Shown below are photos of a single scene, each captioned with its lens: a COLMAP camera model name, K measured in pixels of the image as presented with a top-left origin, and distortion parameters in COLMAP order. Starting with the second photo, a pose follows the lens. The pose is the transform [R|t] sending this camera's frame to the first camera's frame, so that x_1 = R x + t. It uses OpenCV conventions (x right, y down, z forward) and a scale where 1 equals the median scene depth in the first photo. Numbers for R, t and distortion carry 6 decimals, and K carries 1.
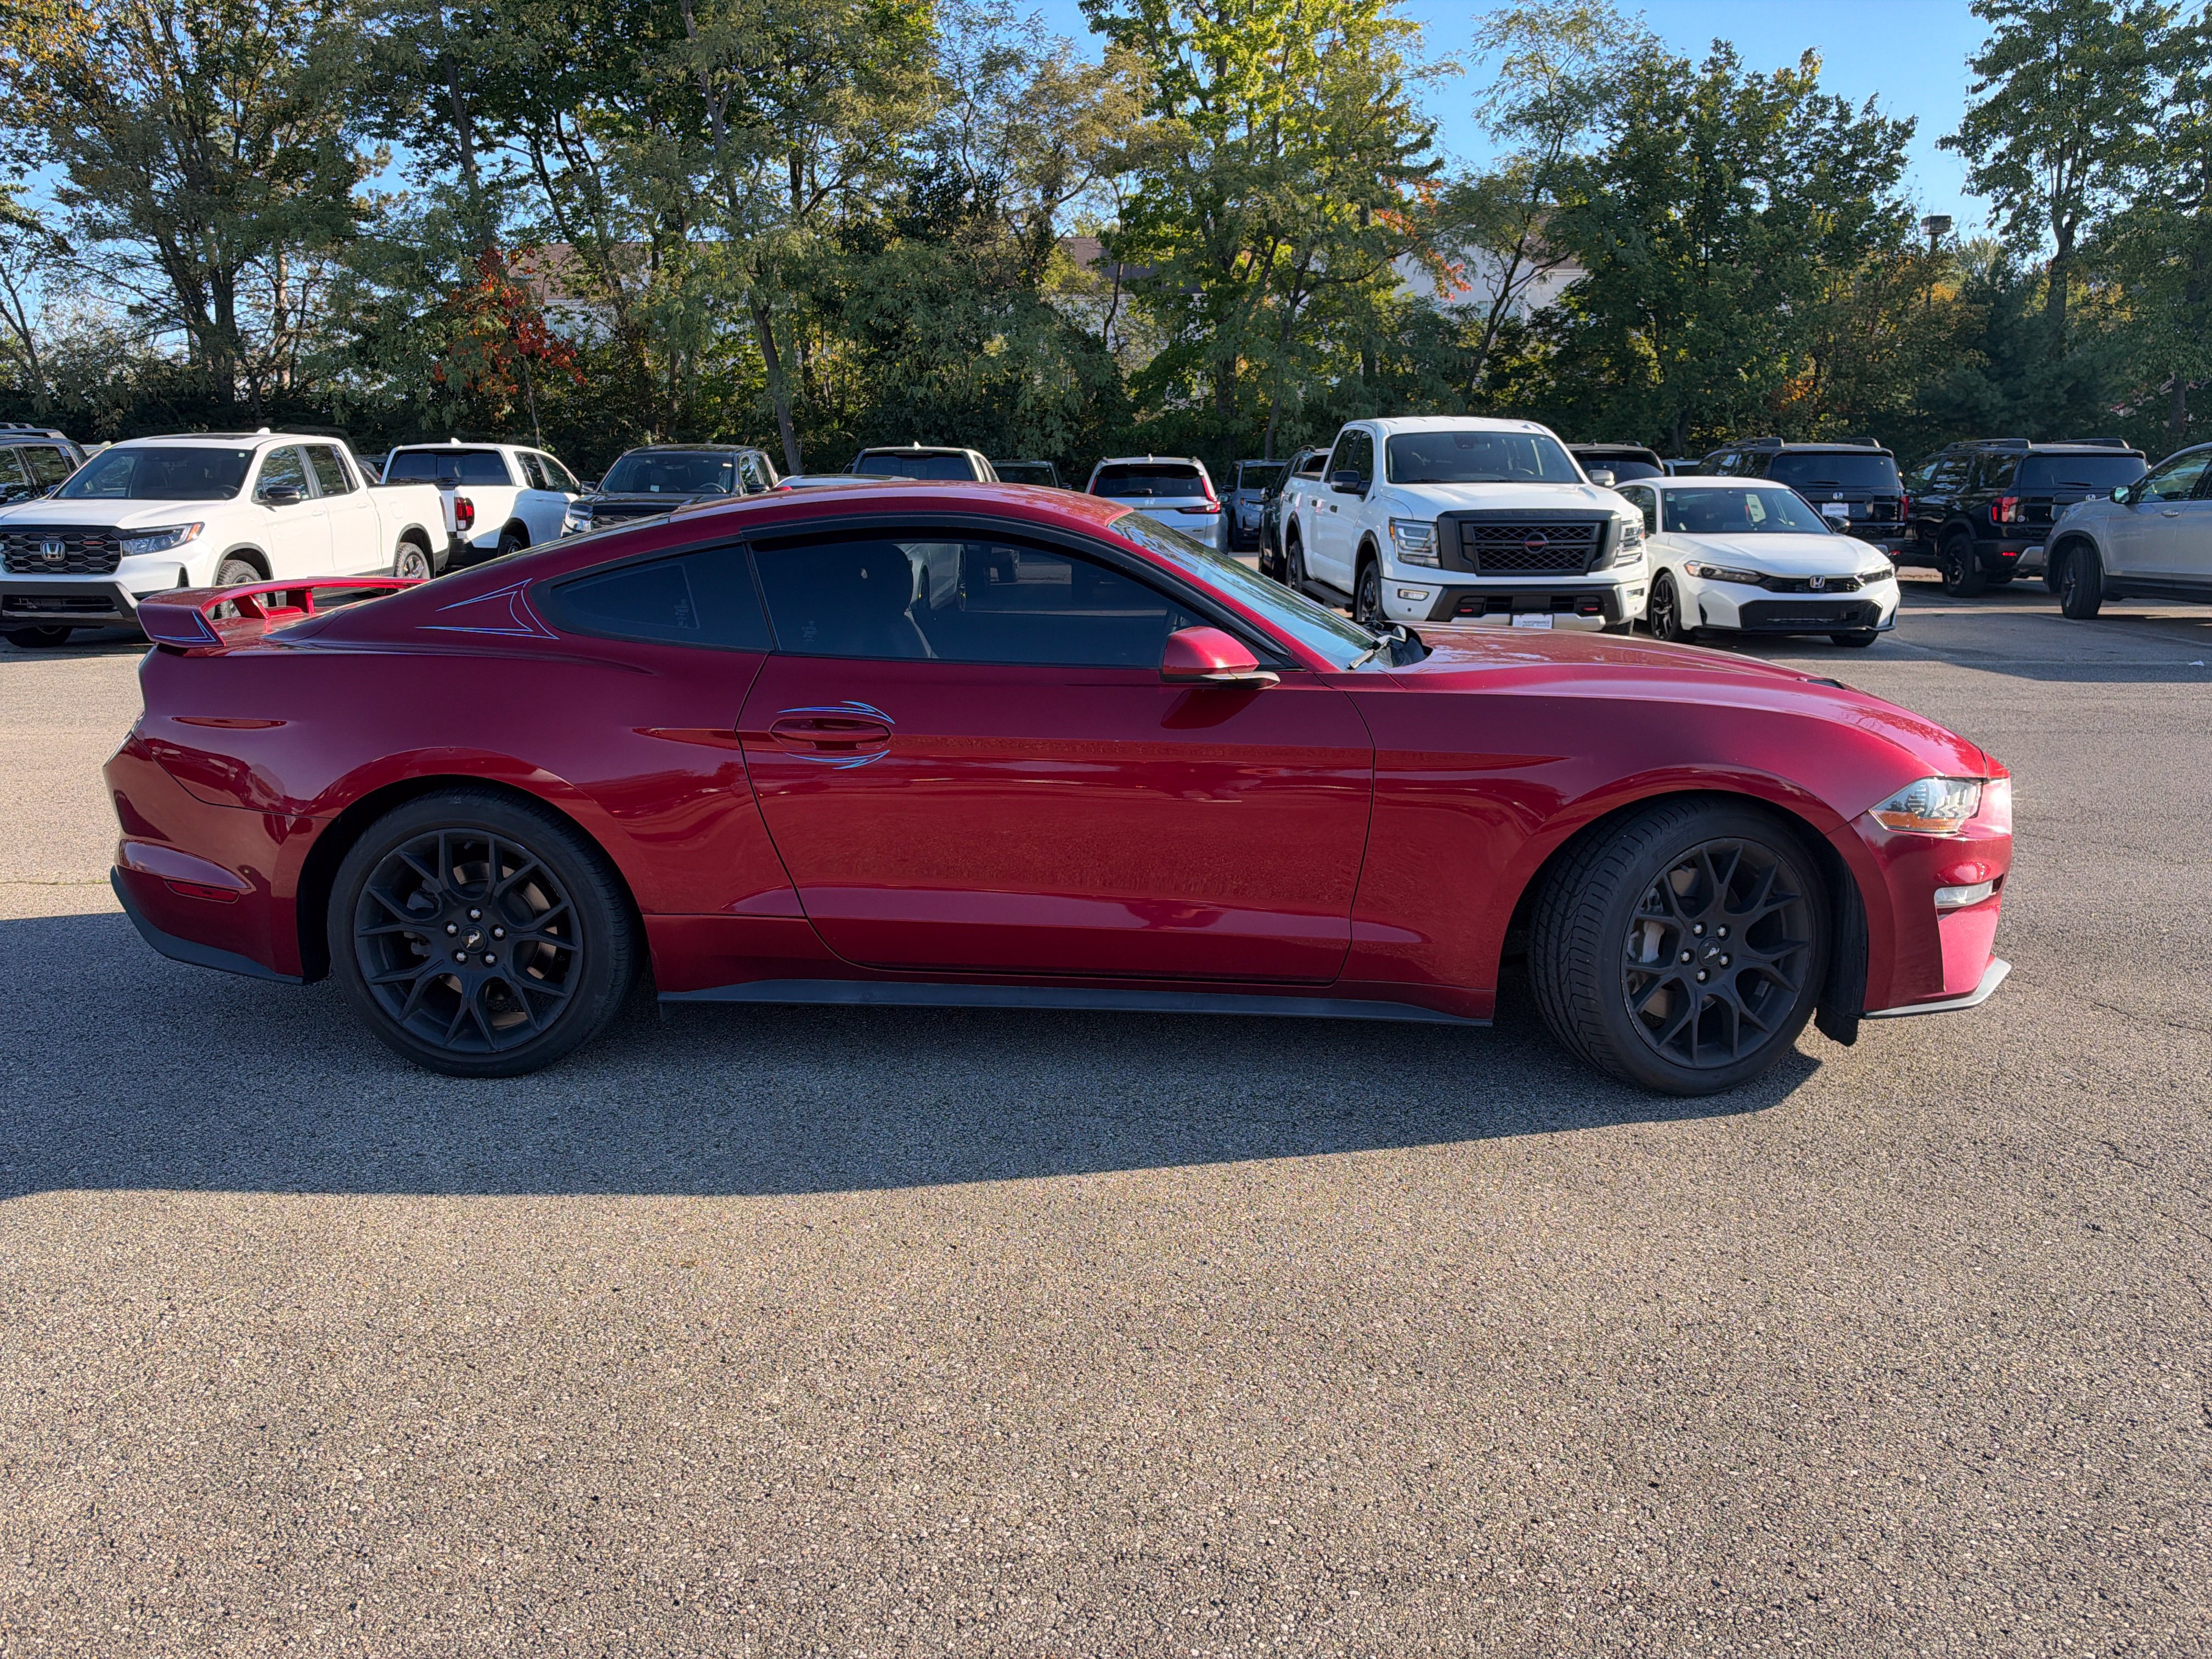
lens RADIAL K [[1598.2, 0, 1102.7], [0, 1598.2, 848.5], [0, 0, 1]] dist [0.003339, -0.020643]
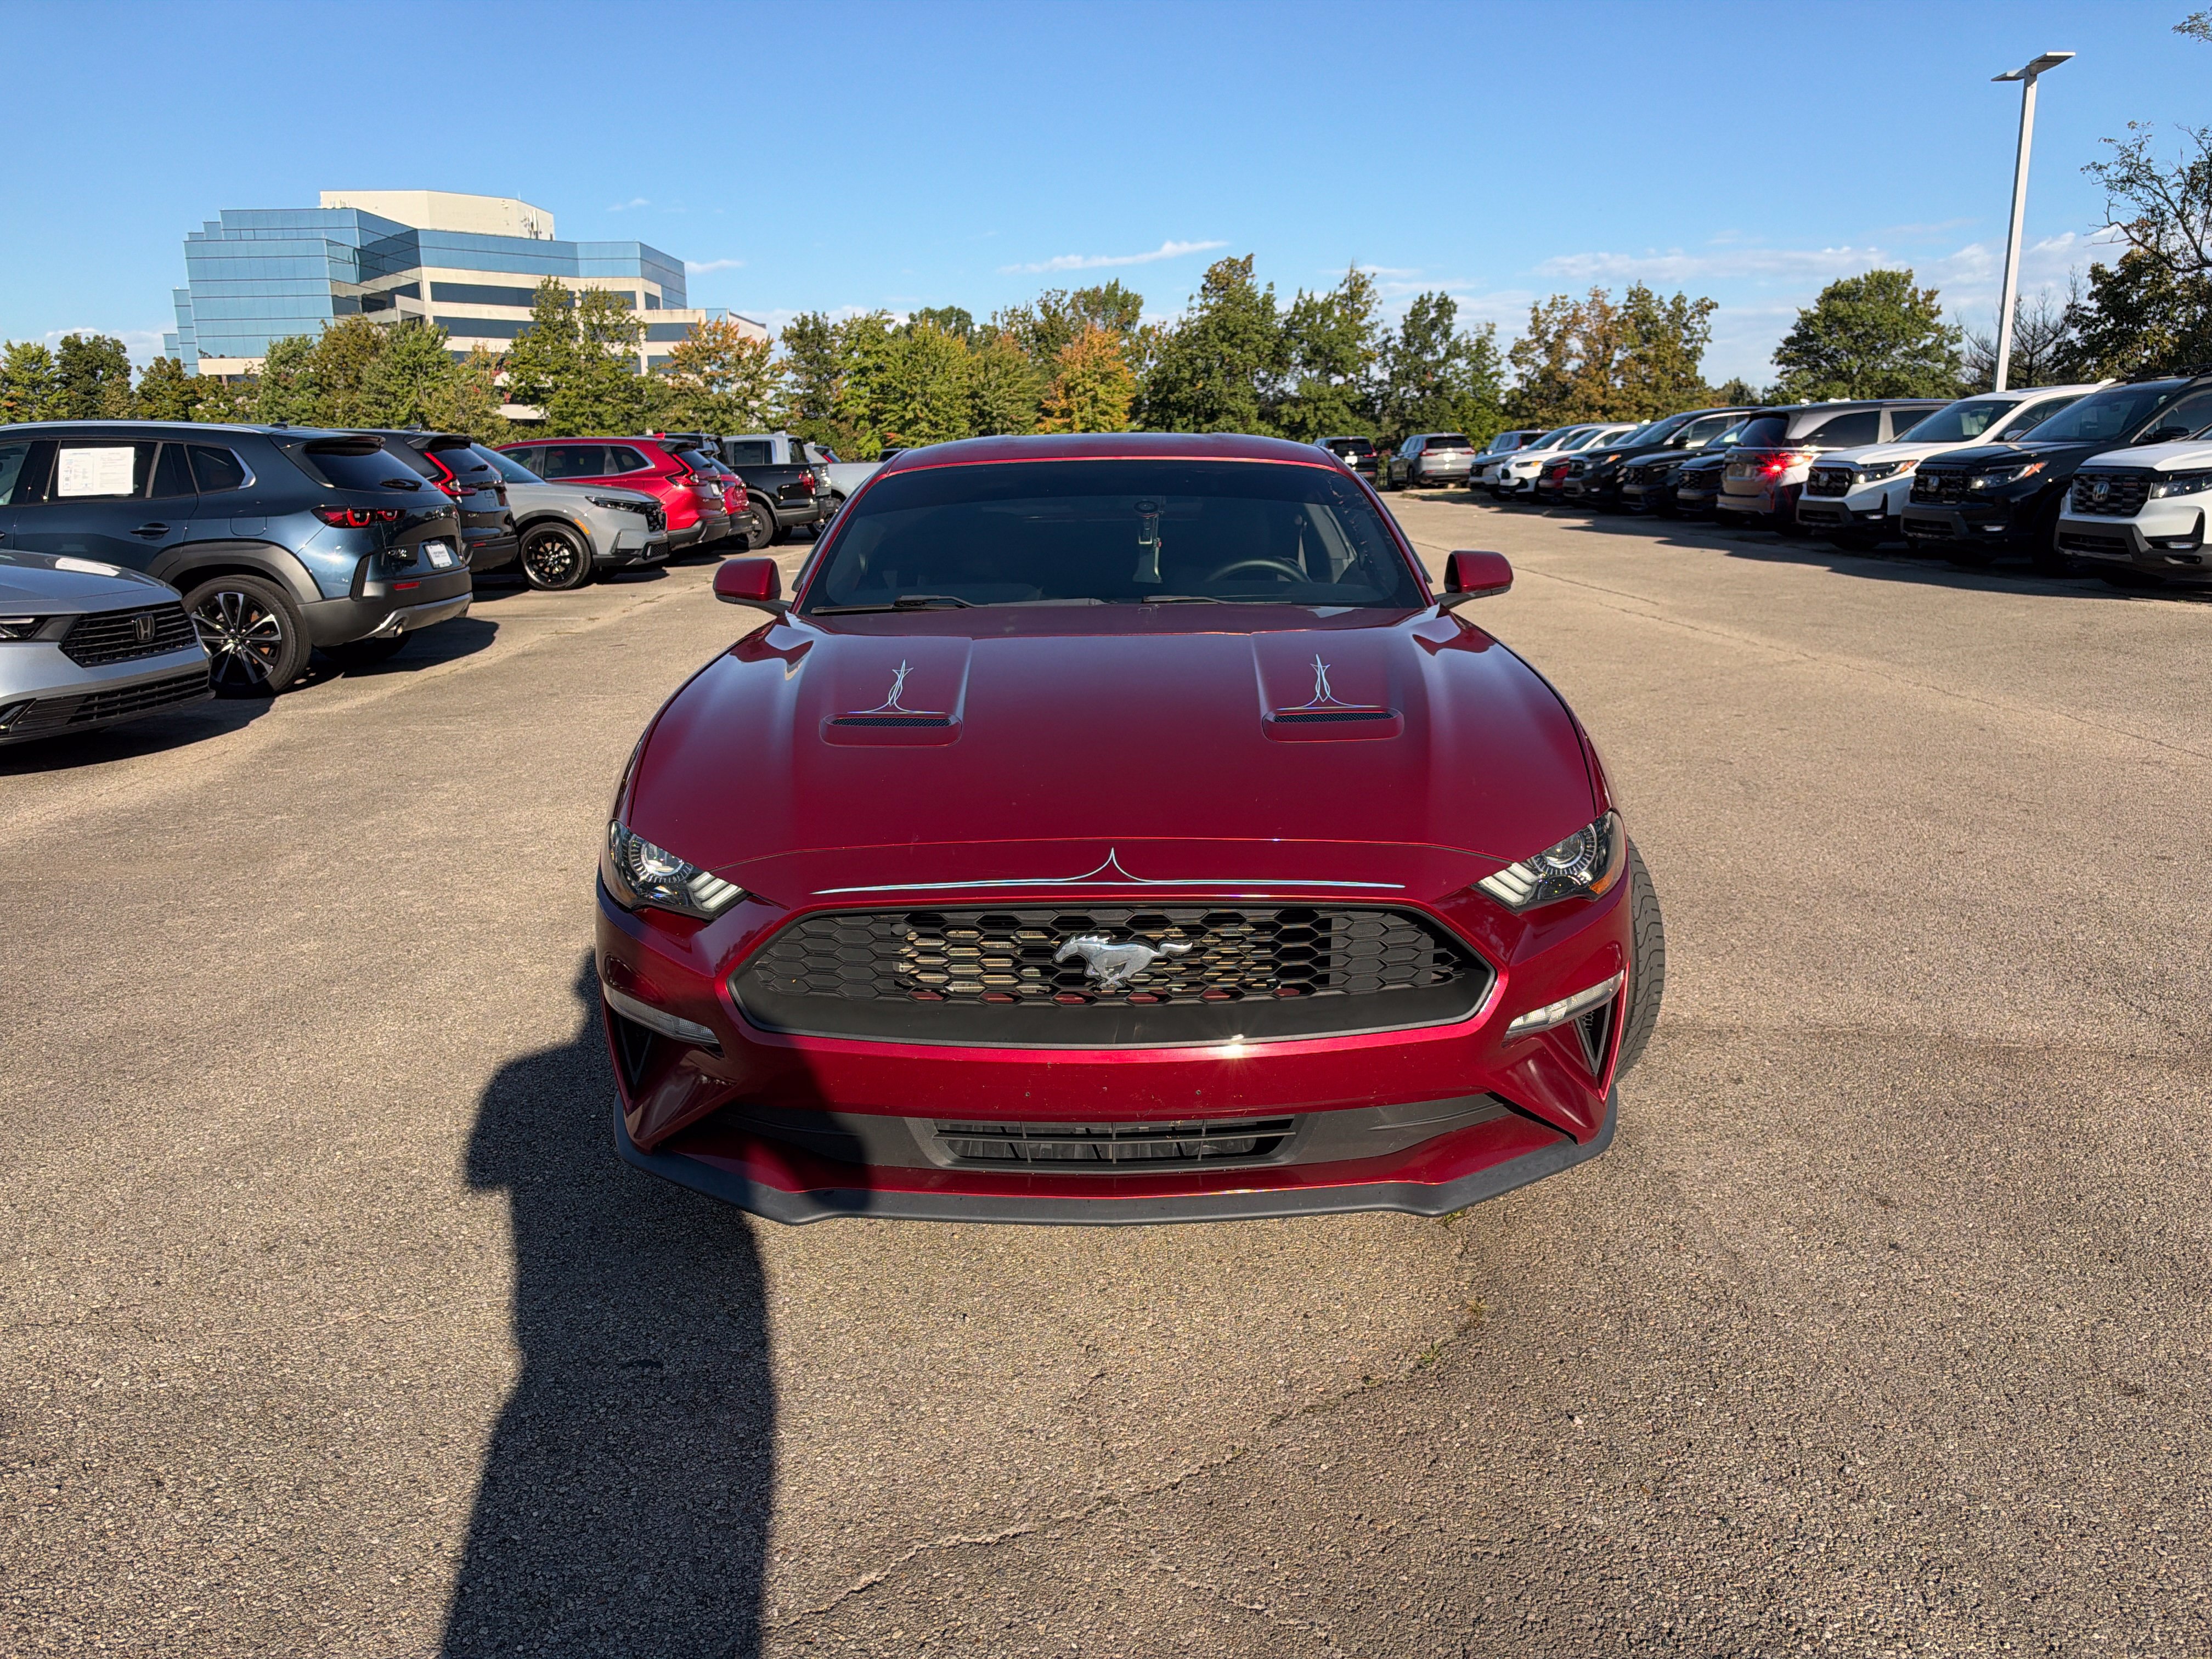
lens RADIAL K [[1598.2, 0, 1121.1], [0, 1598.2, 839.1], [0, 0, 1]] dist [0.003339, -0.020643]
pose [[0.059758, 0.230503, -0.971235, 0.368131], [-0.199378, 0.956124, 0.214649, -0.073819], [0.978099, 0.180816, 0.103094, 0.349869]]
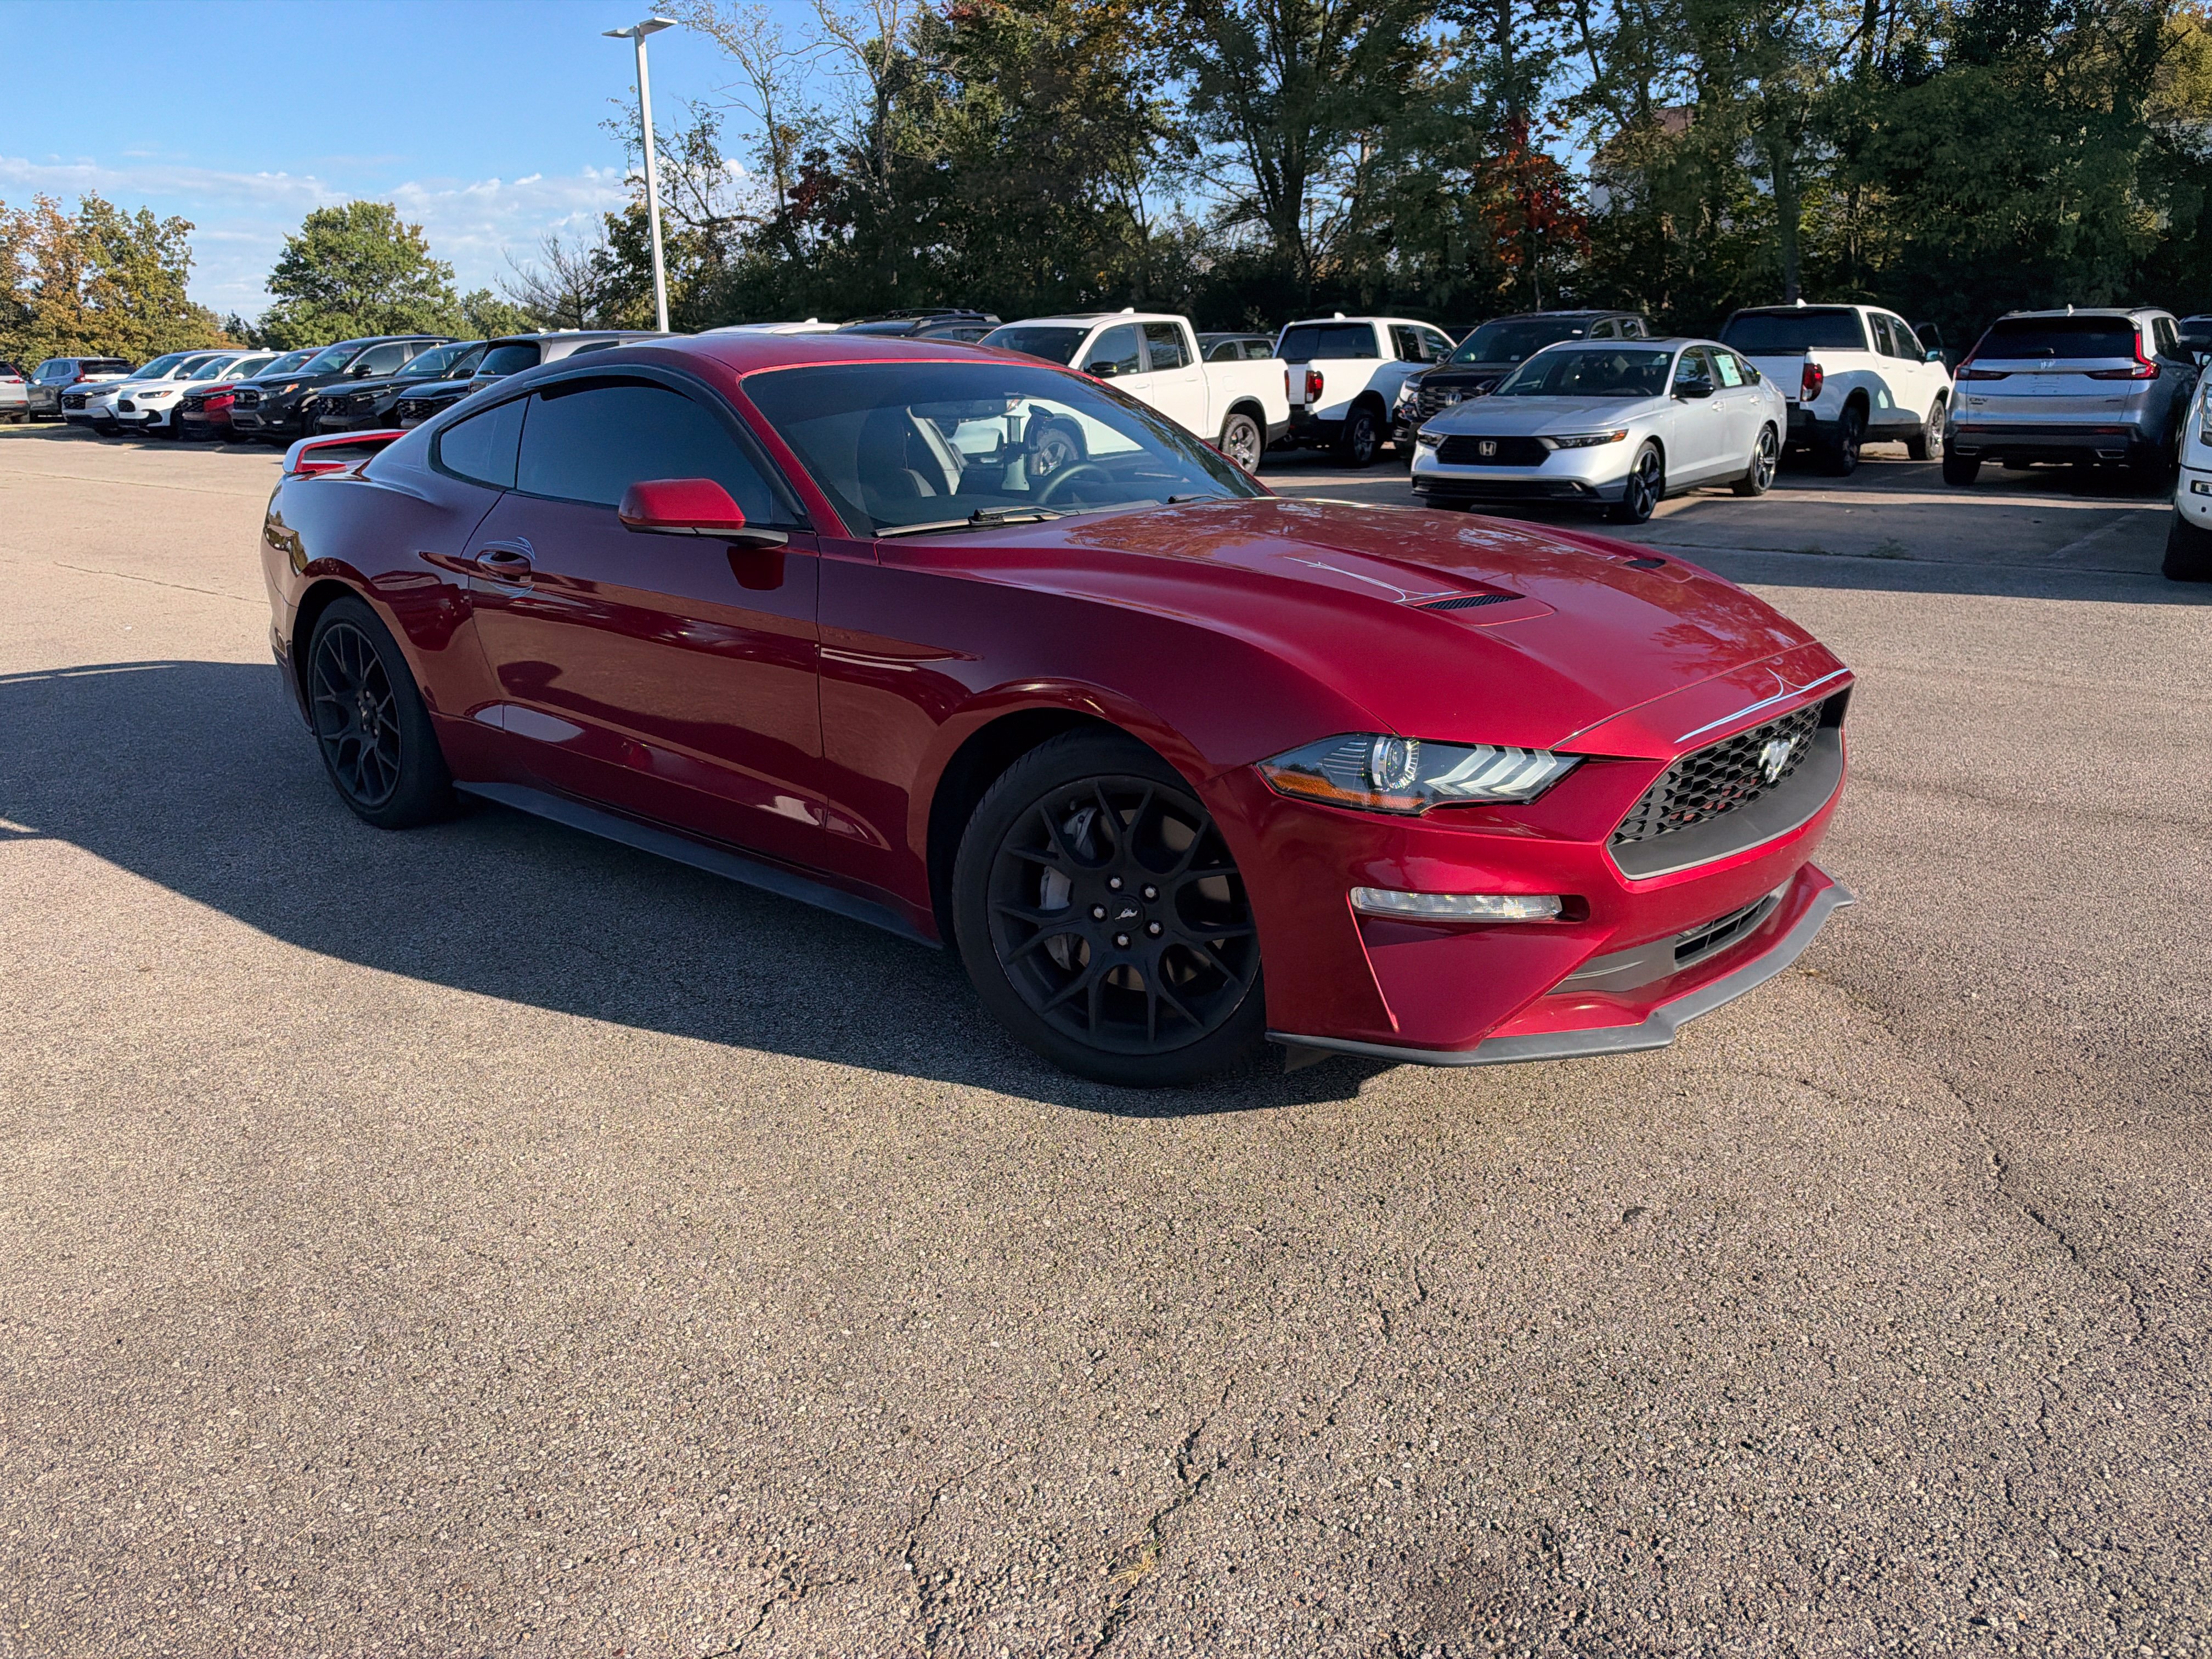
lens RADIAL K [[1598.2, 0, 1106.3], [0, 1598.2, 824.6], [0, 0, 1]] dist [0.003339, -0.020643]
pose [[0.789600, 0.161263, -0.592052, 0.257039], [-0.125392, 0.986893, 0.101579, -0.018297], [0.600673, -0.005968, 0.799472, 0.108760]]
